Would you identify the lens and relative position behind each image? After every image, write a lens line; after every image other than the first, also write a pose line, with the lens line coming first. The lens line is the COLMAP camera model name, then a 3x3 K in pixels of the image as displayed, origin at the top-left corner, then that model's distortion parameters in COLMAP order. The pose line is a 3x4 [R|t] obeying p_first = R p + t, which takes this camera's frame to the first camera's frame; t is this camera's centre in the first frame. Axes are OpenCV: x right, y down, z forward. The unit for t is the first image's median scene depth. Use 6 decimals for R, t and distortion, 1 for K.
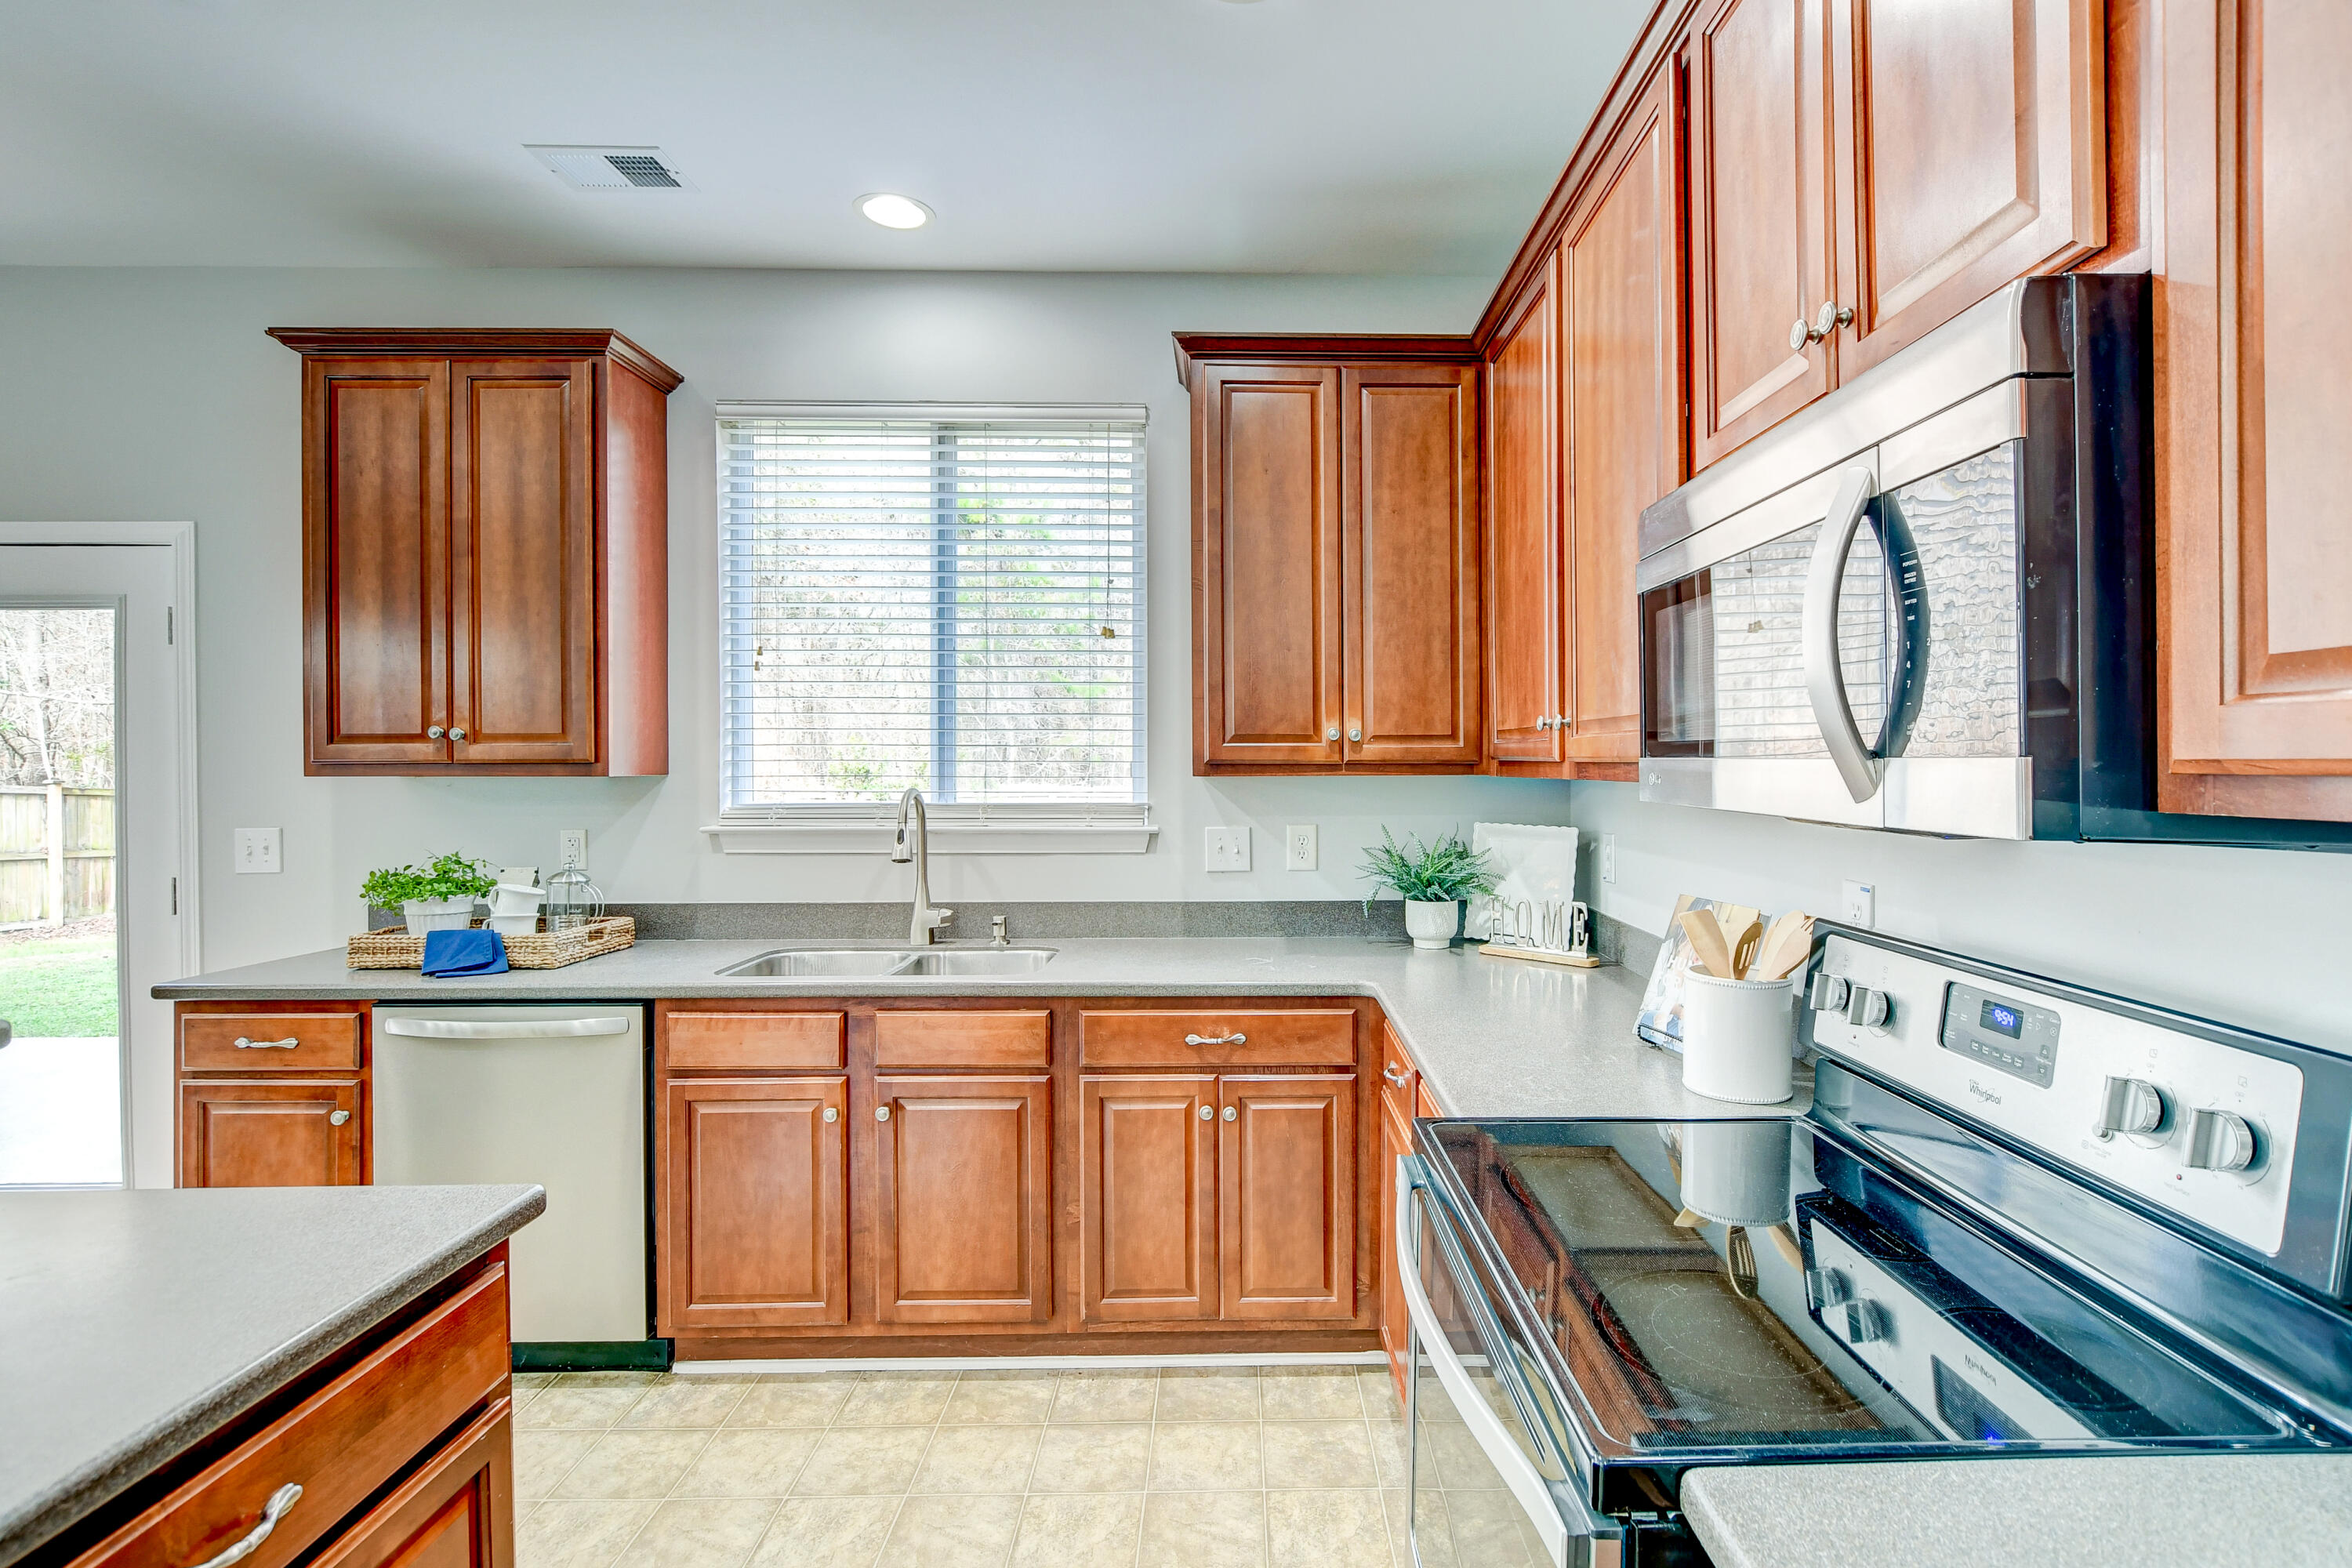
lens RADIAL K [[1117.3, 0, 1252.5], [0, 1117.3, 761.6], [0, 0, 1]] dist [-0.002241, -0.000287]
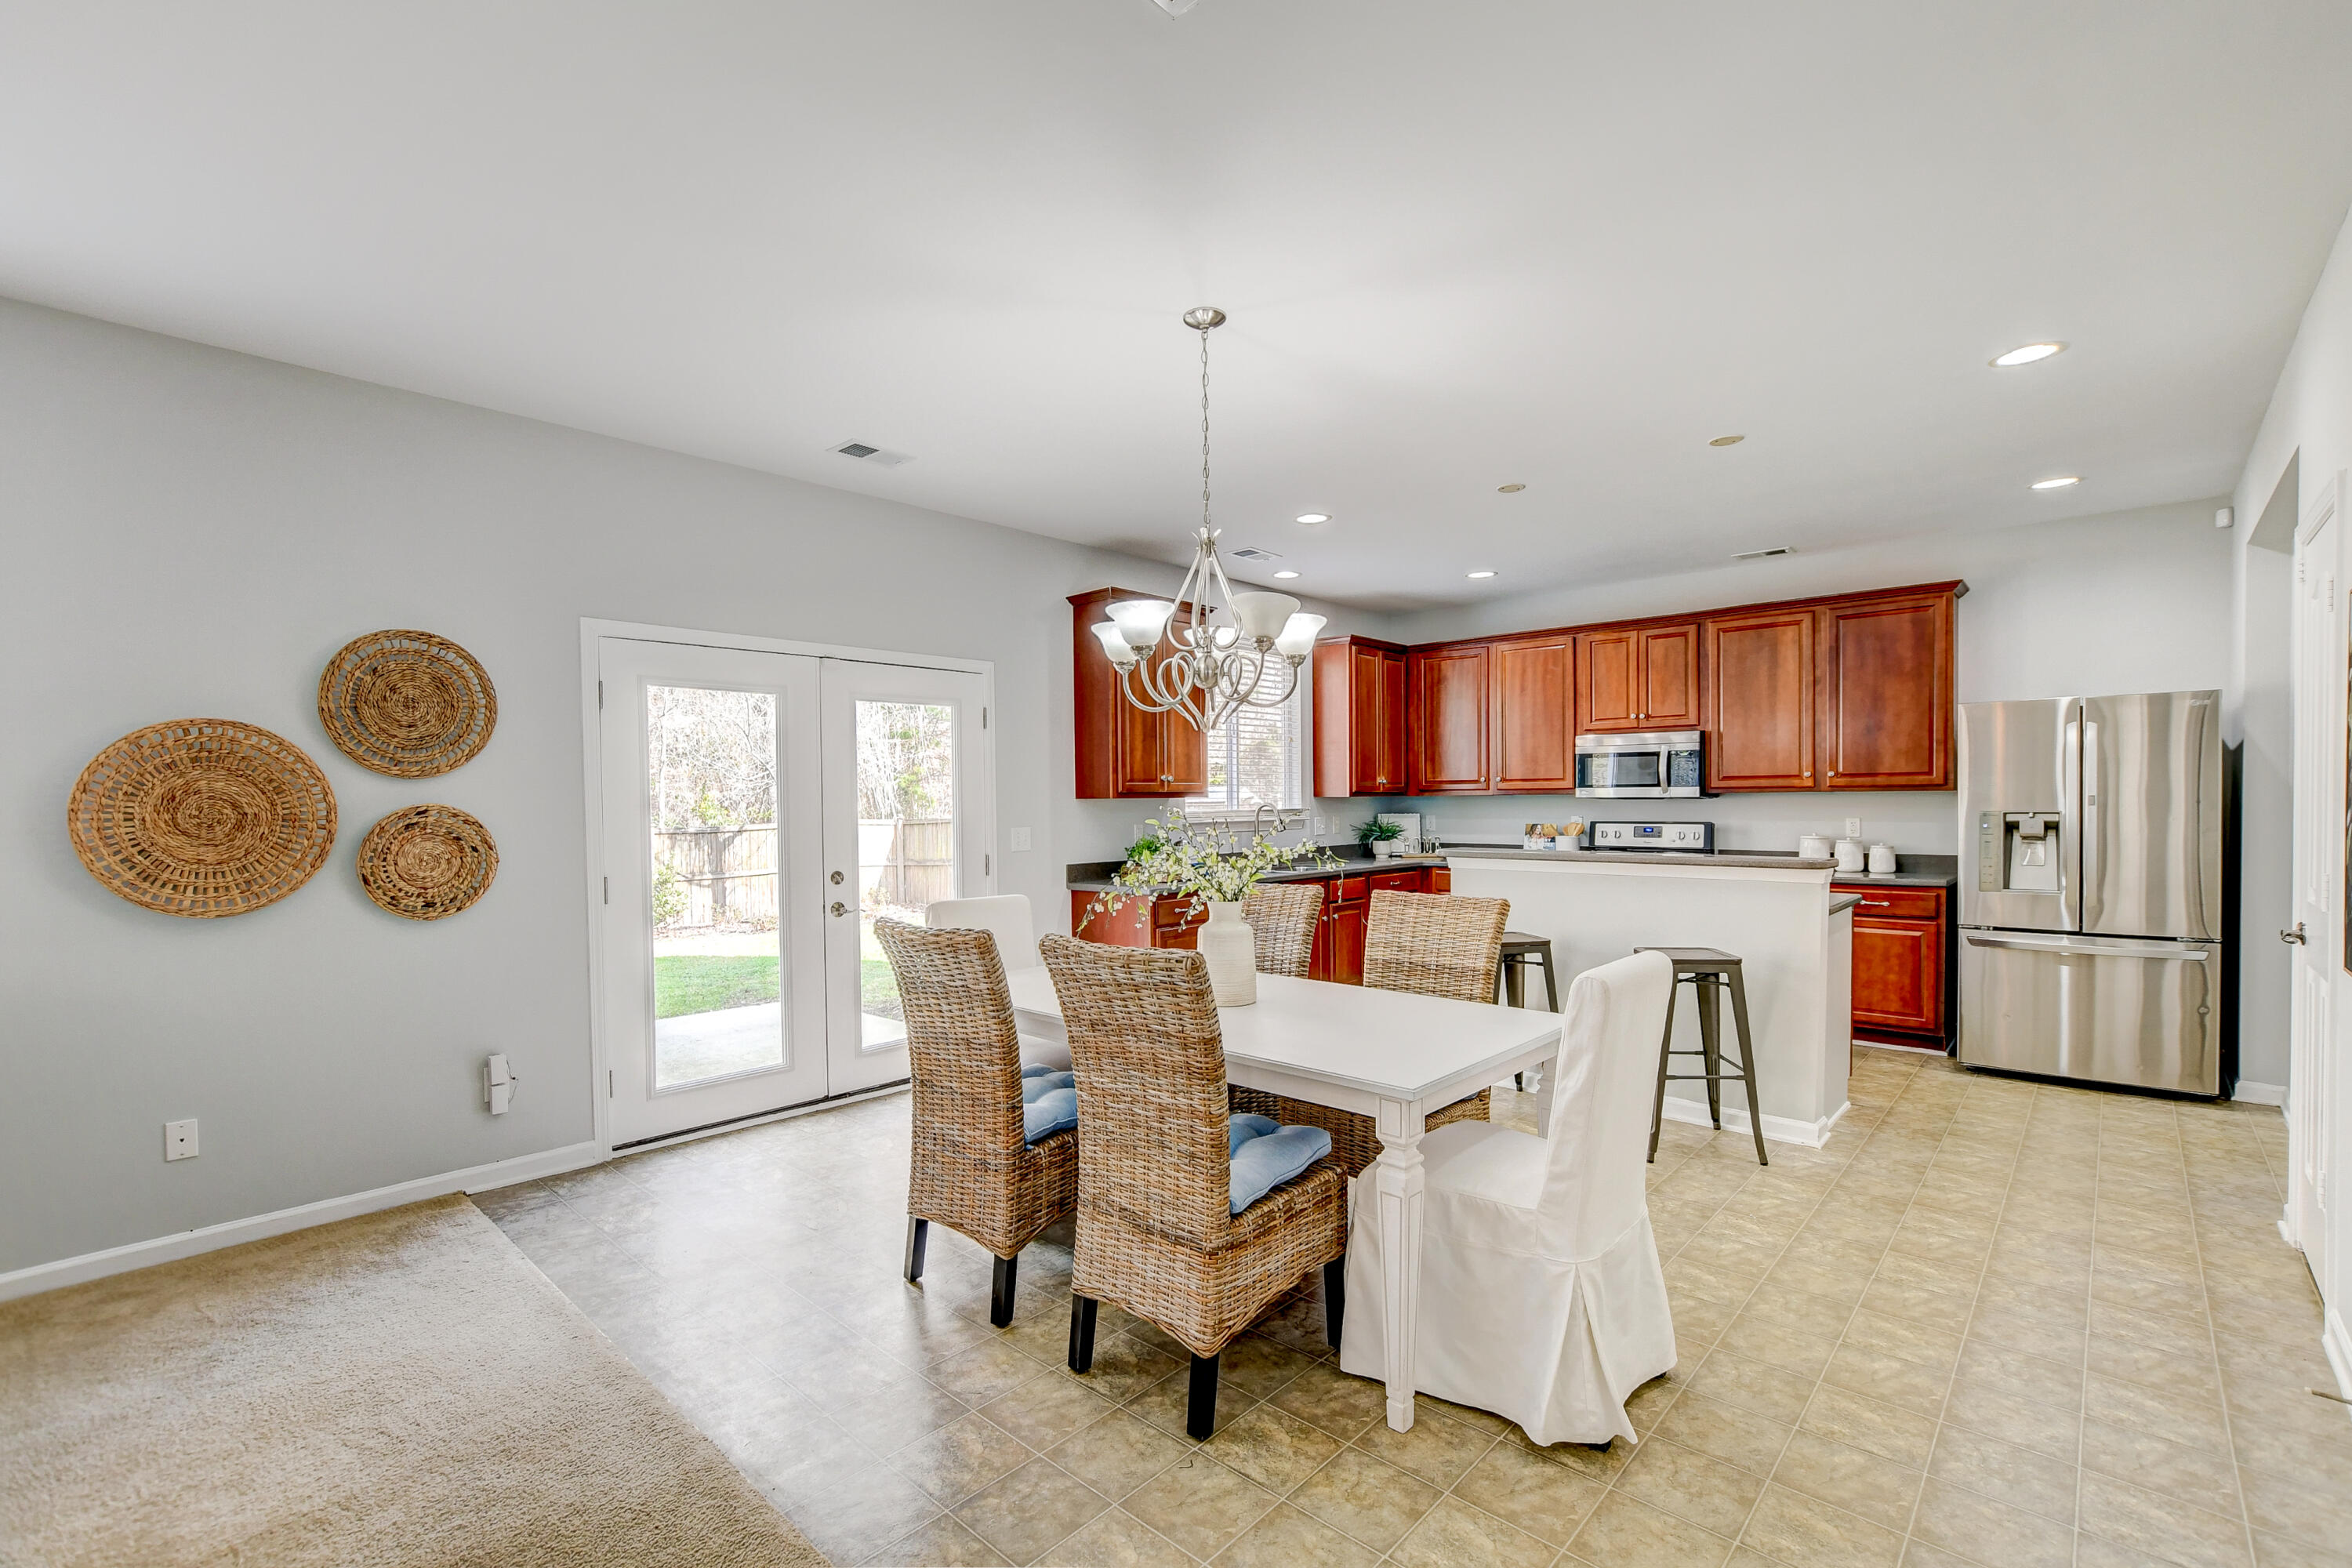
lens RADIAL K [[1030.7, 0, 1164.9], [0, 1030.7, 831.4], [0, 0, 1]] dist [-0.016882, 0.000232]
pose [[0.690518, -0.028371, 0.722759, -2.190819], [0.012323, 0.999547, 0.027463, 0.022176], [-0.723210, -0.010057, 0.690554, -0.405464]]
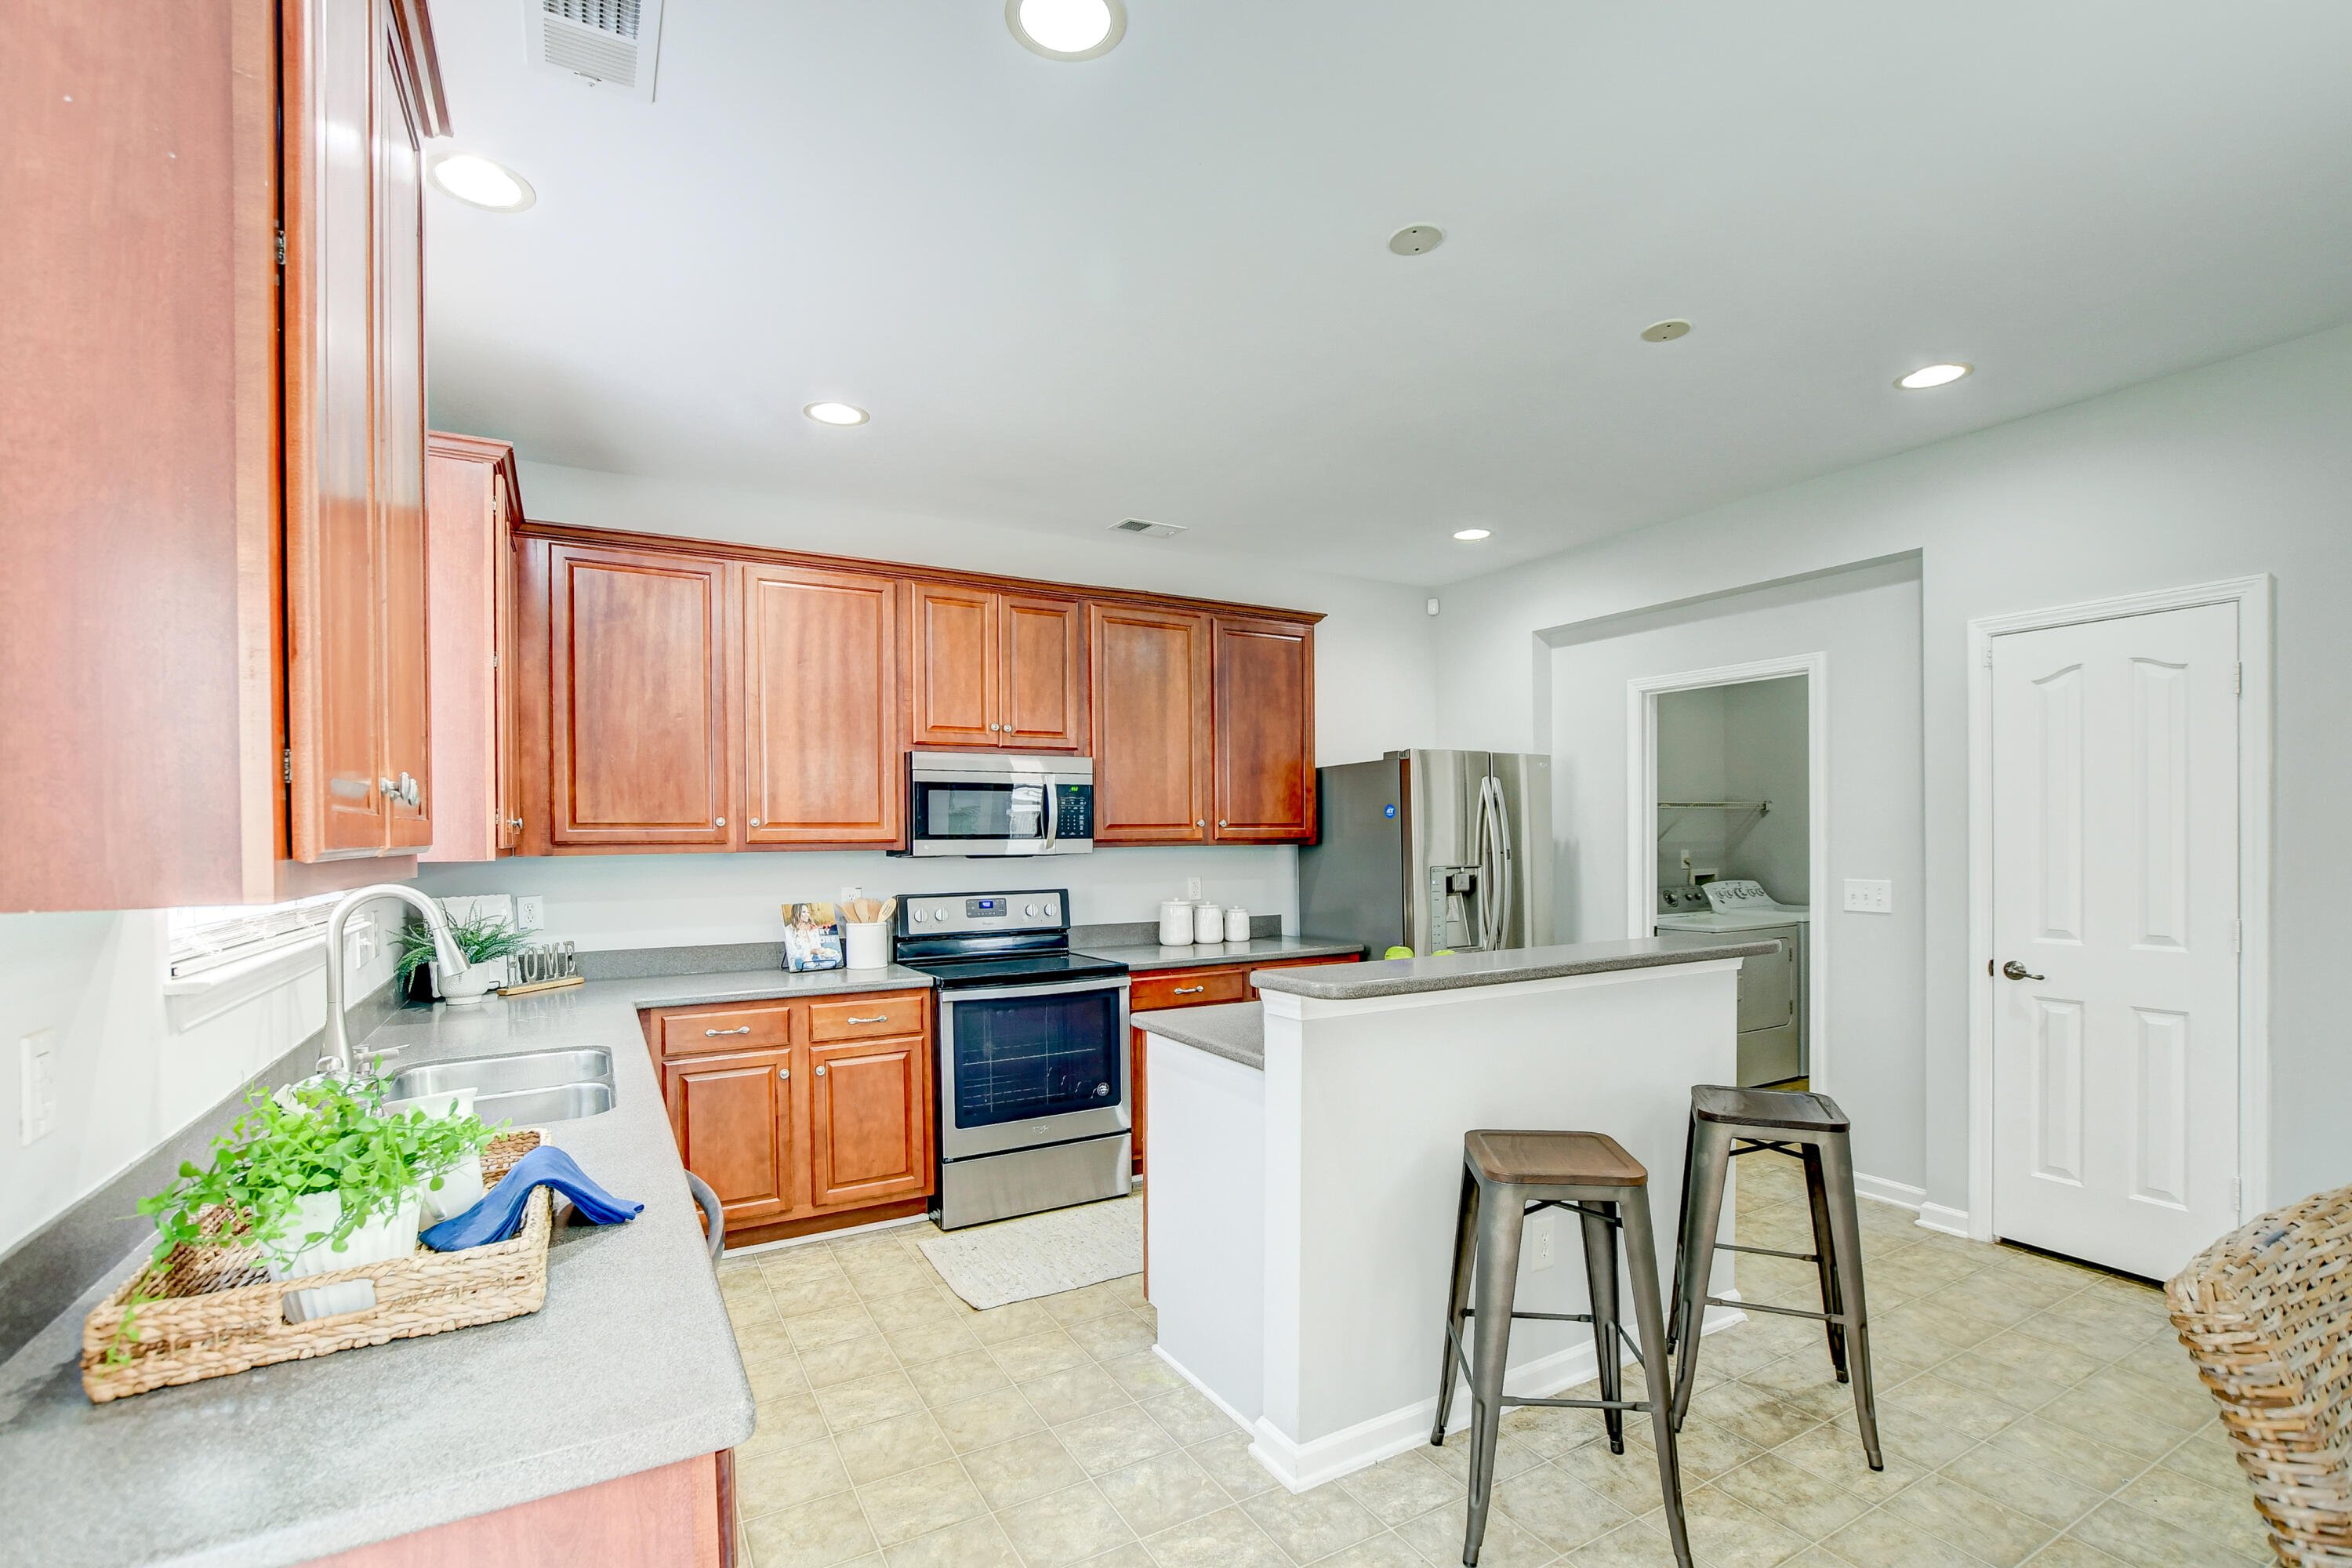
lens RADIAL K [[1030.7, 0, 1164.9], [0, 1030.7, 831.4], [0, 0, 1]] dist [-0.016882, 0.000232]
pose [[-0.466666, 0.007239, 0.884404, -1.197530], [0.010821, 0.999938, -0.002475, -0.005443], [-0.884367, 0.008415, -0.466716, 0.901892]]
